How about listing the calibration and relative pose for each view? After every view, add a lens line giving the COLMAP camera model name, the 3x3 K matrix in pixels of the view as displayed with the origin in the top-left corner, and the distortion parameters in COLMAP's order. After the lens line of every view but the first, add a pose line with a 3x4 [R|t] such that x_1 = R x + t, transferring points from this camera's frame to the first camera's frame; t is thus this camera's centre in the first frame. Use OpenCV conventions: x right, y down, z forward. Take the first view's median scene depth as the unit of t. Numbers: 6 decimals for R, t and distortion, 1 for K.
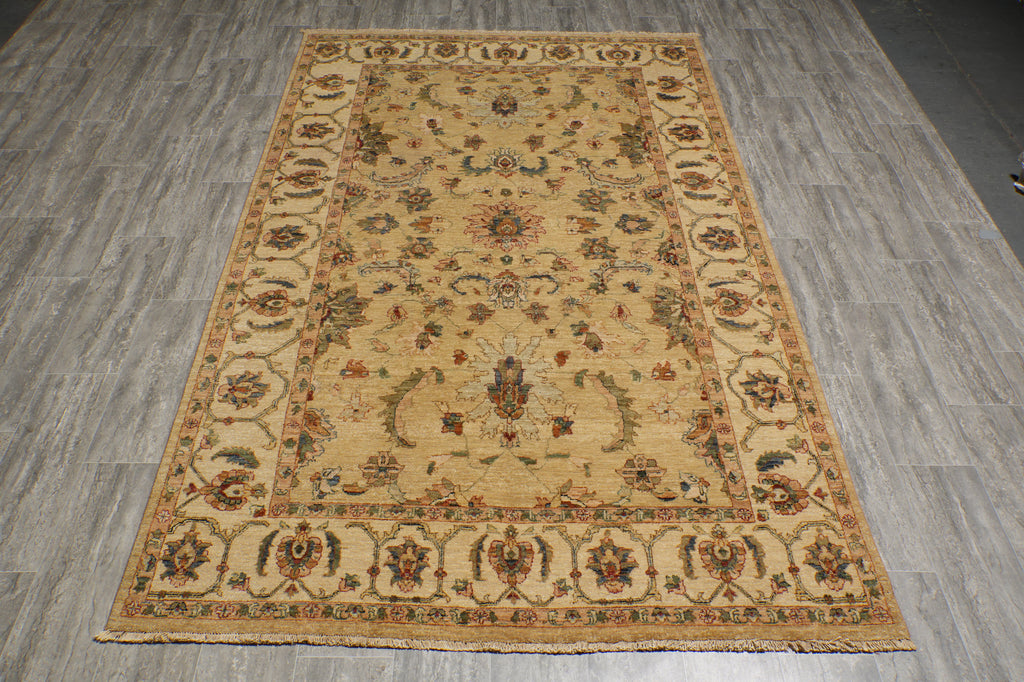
lens RADIAL K [[947.4, 0, 486.5], [0, 947.4, 340.0], [0, 0, 1]] dist [-0.086201, 0.231272]
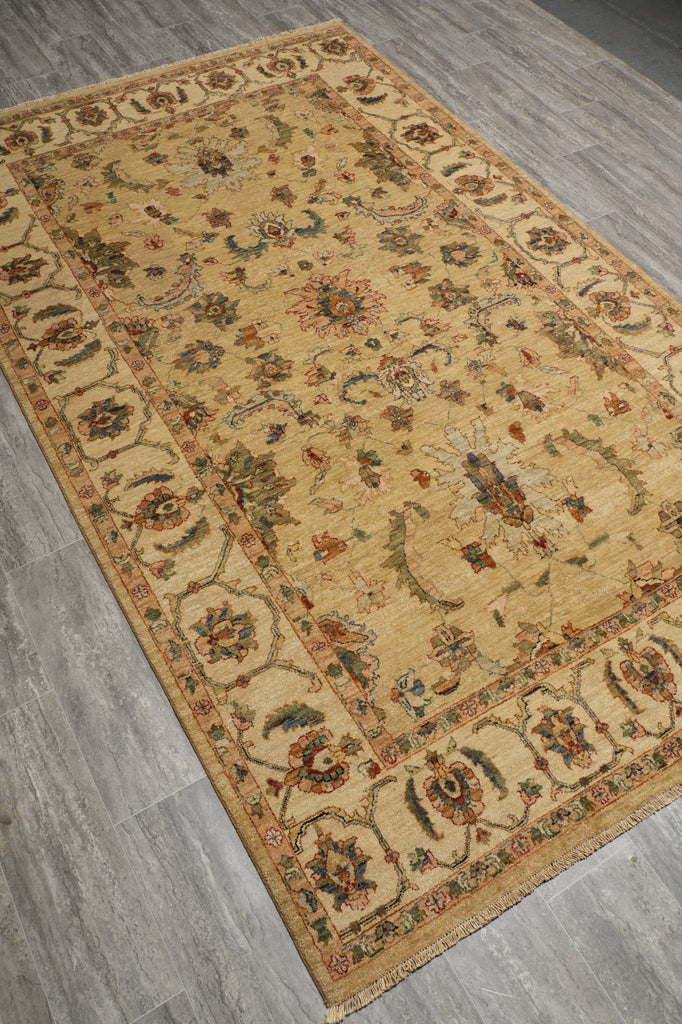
lens RADIAL K [[850.8, 0, 311.4], [0, 850.8, 515.9], [0, 0, 1]] dist [-0.135875, 0.156738]
pose [[0.858862, -0.421958, 0.290356, -0.349178], [0.346465, 0.896102, 0.277423, -0.197485], [-0.377249, -0.137670, 0.915822, 0.340765]]
